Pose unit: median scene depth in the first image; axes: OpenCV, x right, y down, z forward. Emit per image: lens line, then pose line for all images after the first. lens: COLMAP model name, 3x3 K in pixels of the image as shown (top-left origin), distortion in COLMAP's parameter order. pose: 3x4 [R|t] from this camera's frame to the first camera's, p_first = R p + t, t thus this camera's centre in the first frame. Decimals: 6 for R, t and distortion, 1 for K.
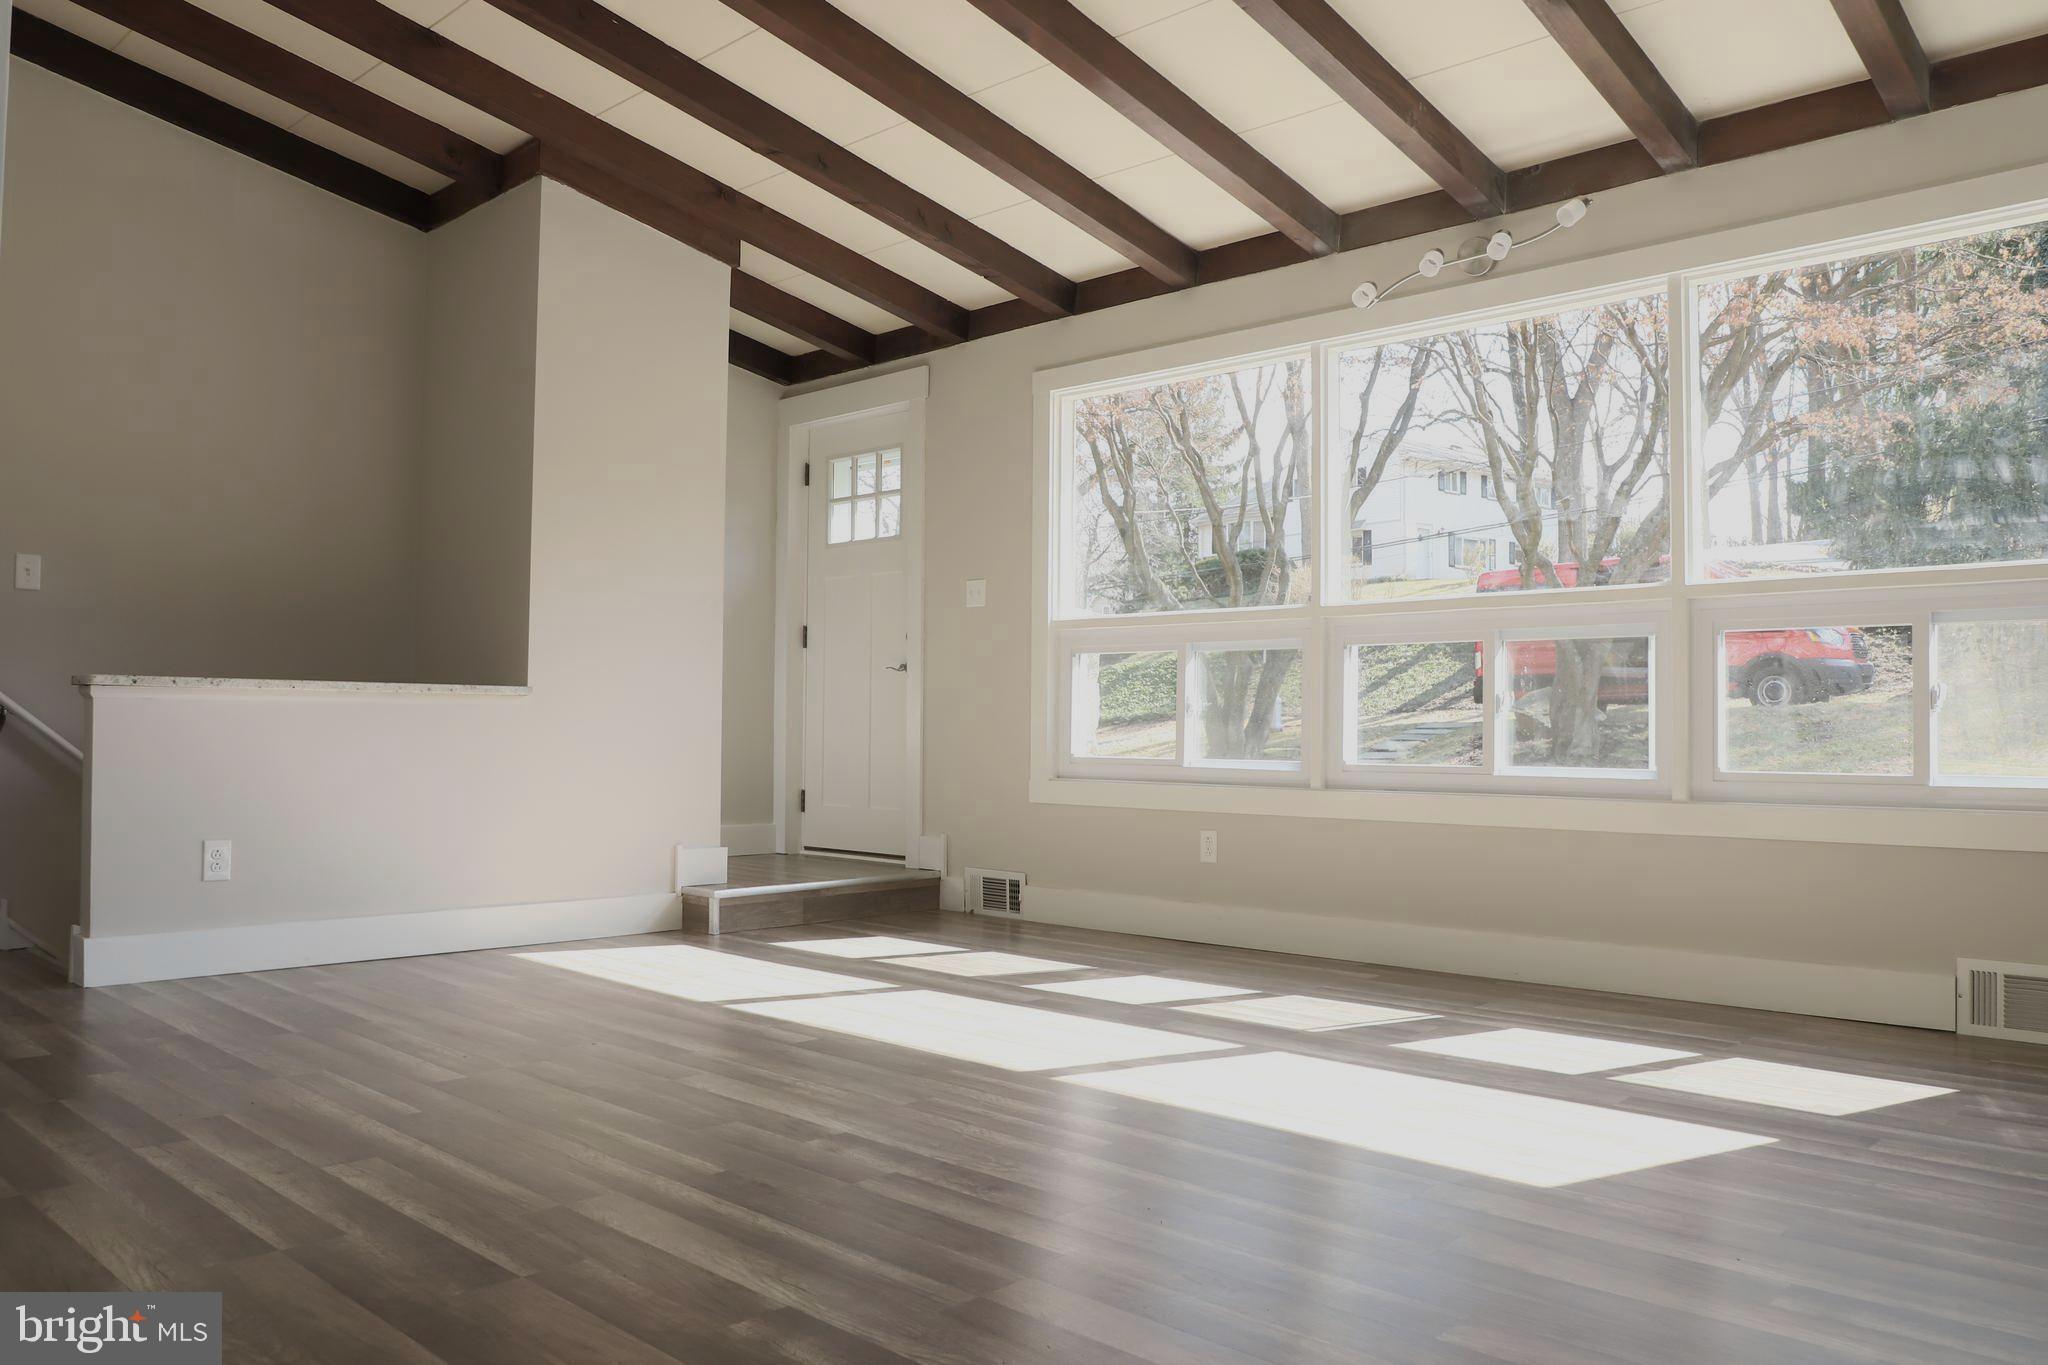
lens RADIAL K [[1495.1, 0, 1024.0], [0, 1495.1, 682.5], [0, 0, 1]] dist [-0.071151, 0.034264]
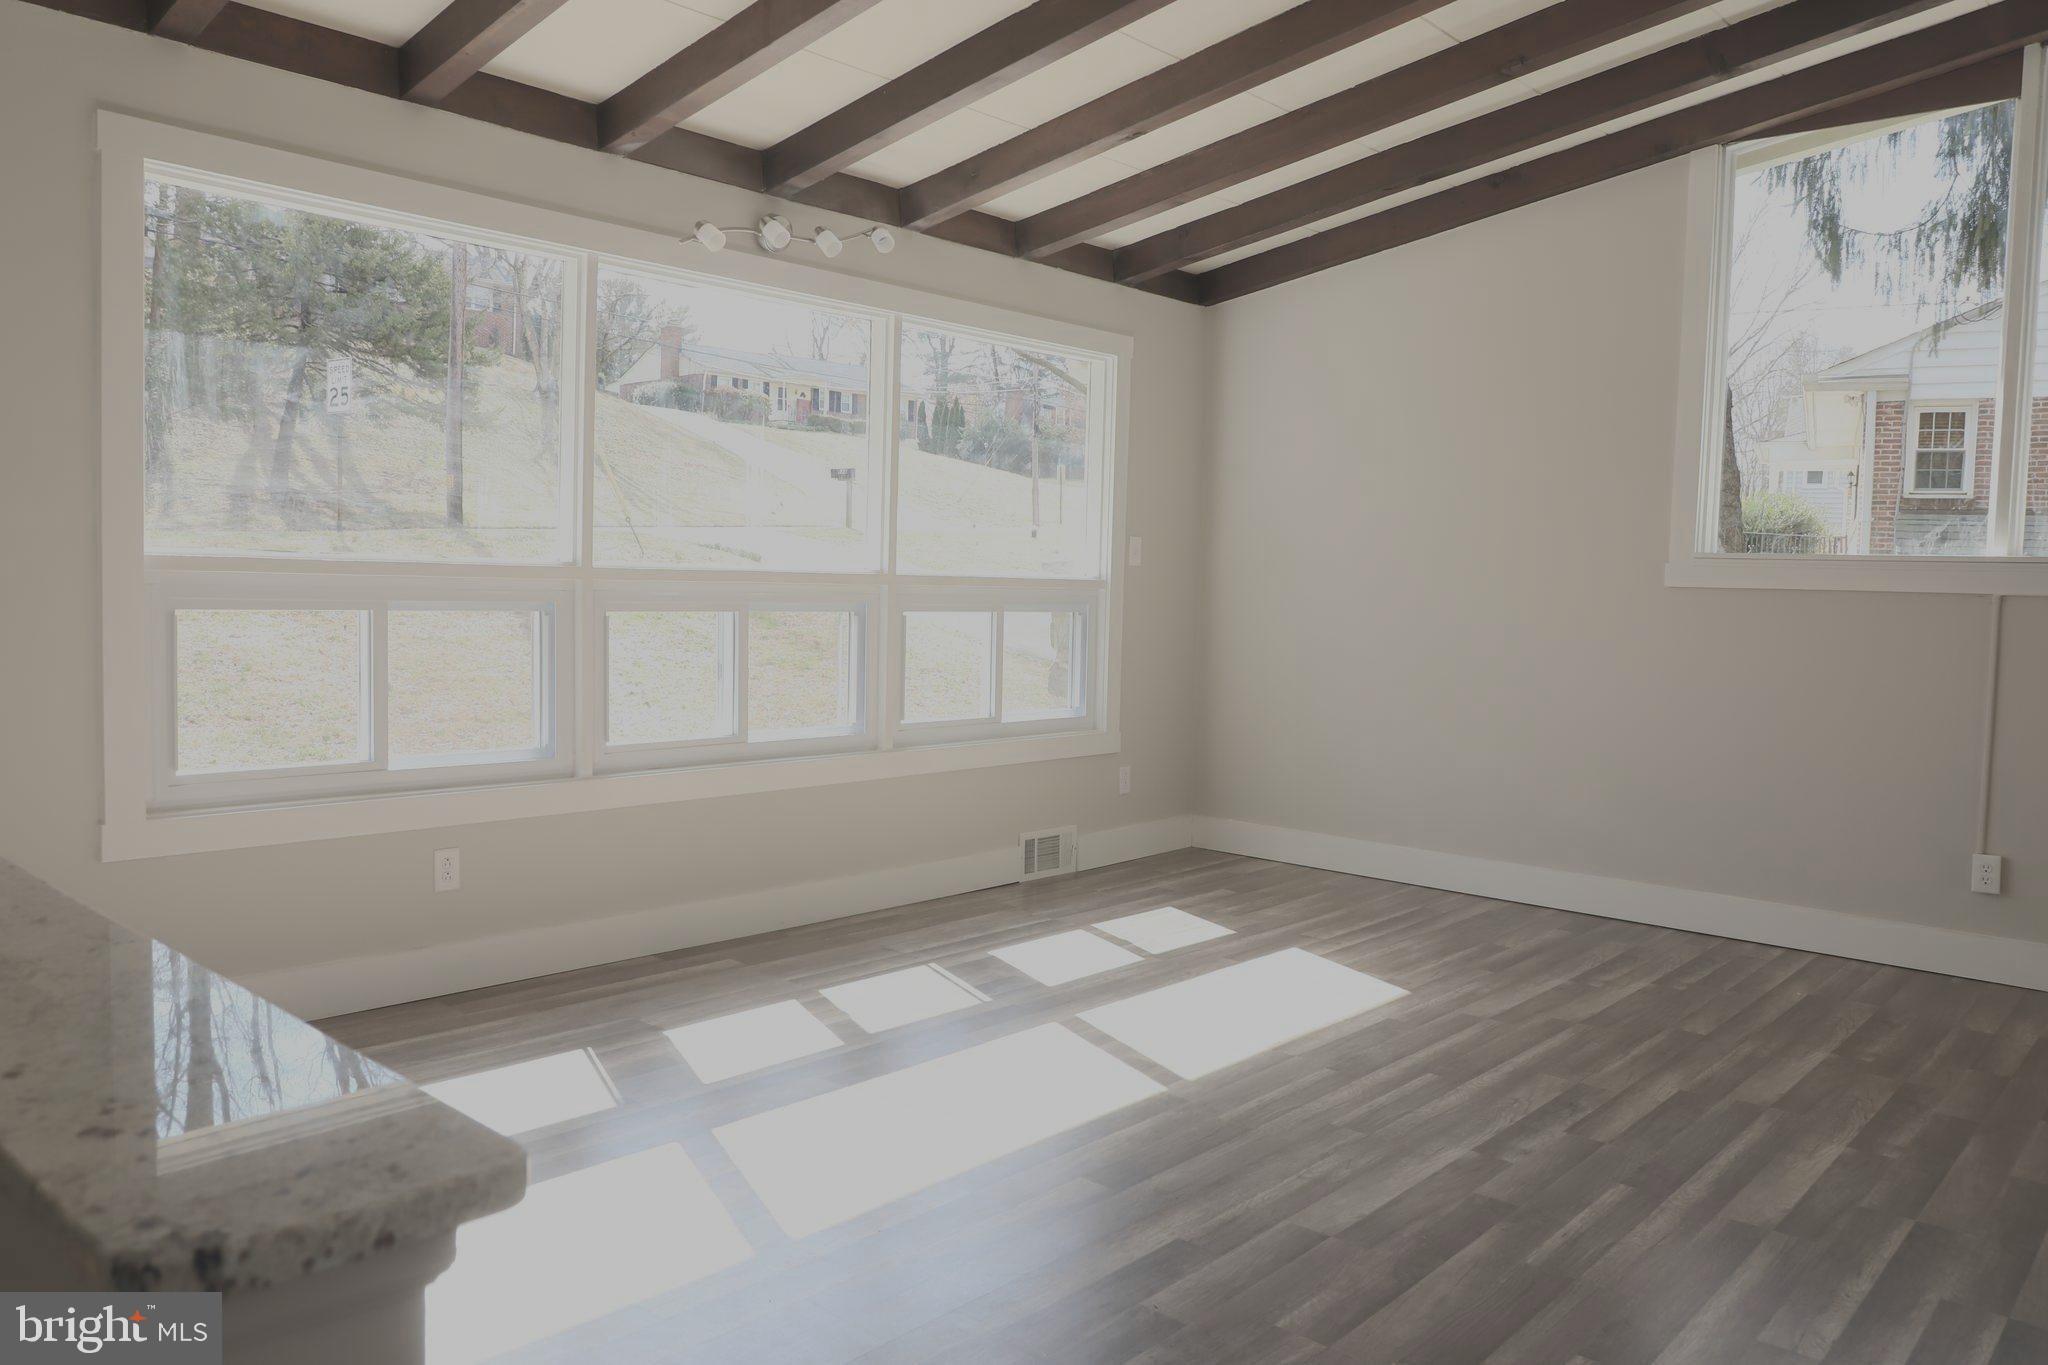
lens RADIAL K [[1495.1, 0, 1024.0], [0, 1495.1, 682.5], [0, 0, 1]] dist [-0.071151, 0.034264]
pose [[-0.028200, -0.079348, 0.996448, -1.270583], [-0.061226, 0.995110, 0.077509, -0.126678], [-0.997725, -0.058823, -0.032920, 1.470183]]
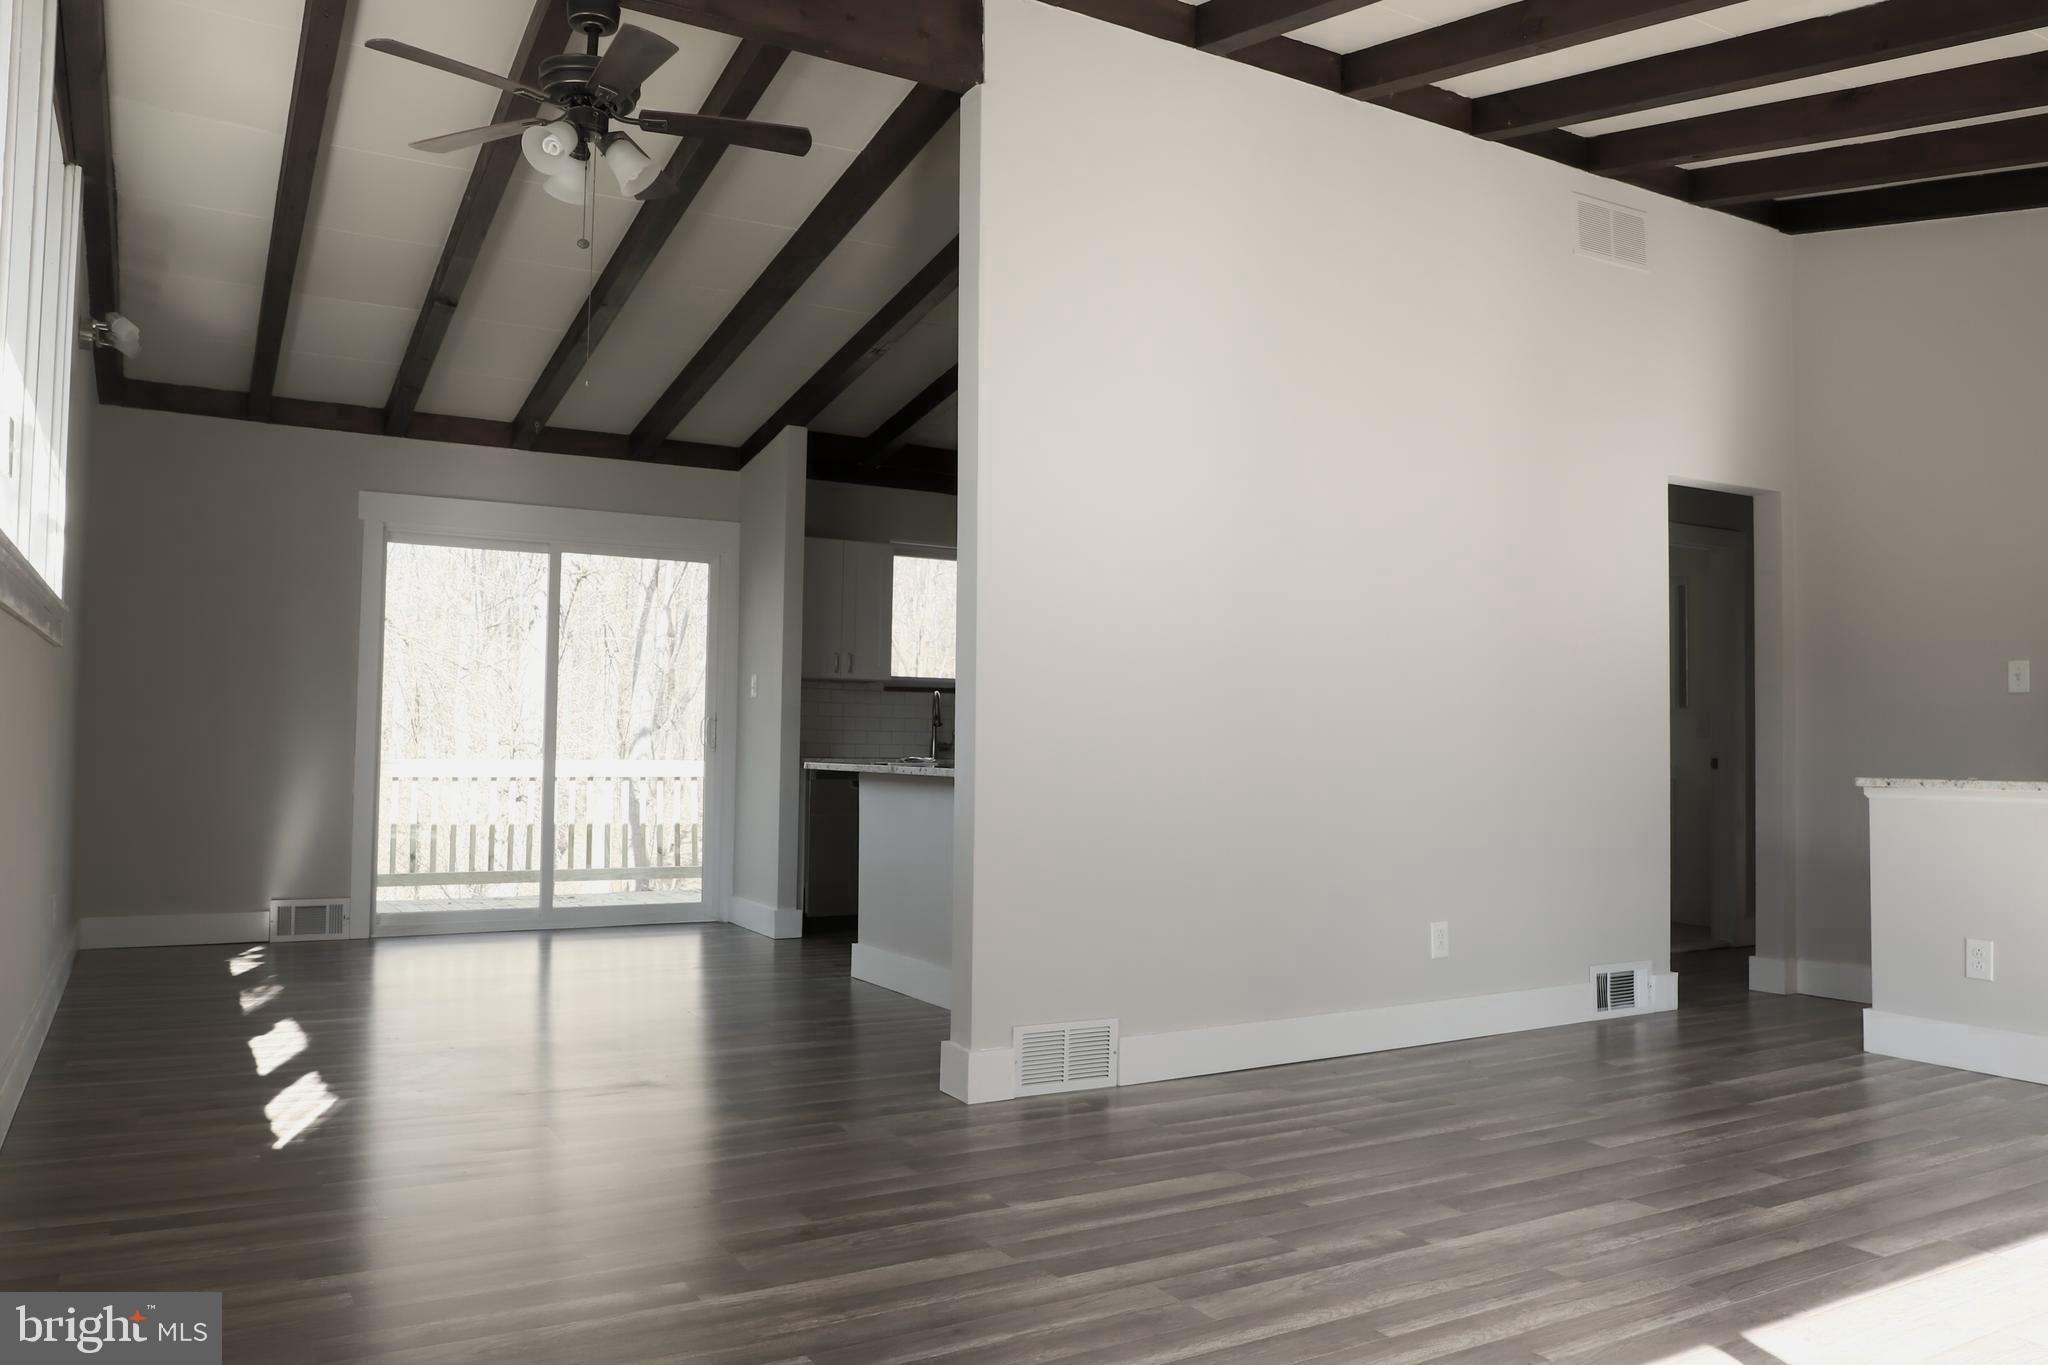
lens RADIAL K [[1495.1, 0, 1024.0], [0, 1495.1, 682.5], [0, 0, 1]] dist [-0.071151, 0.034264]
pose [[-0.279597, -0.051290, -0.958747, 1.019492], [0.014591, 0.998230, -0.057657, -0.036314], [0.960007, -0.030109, -0.278354, 1.076269]]
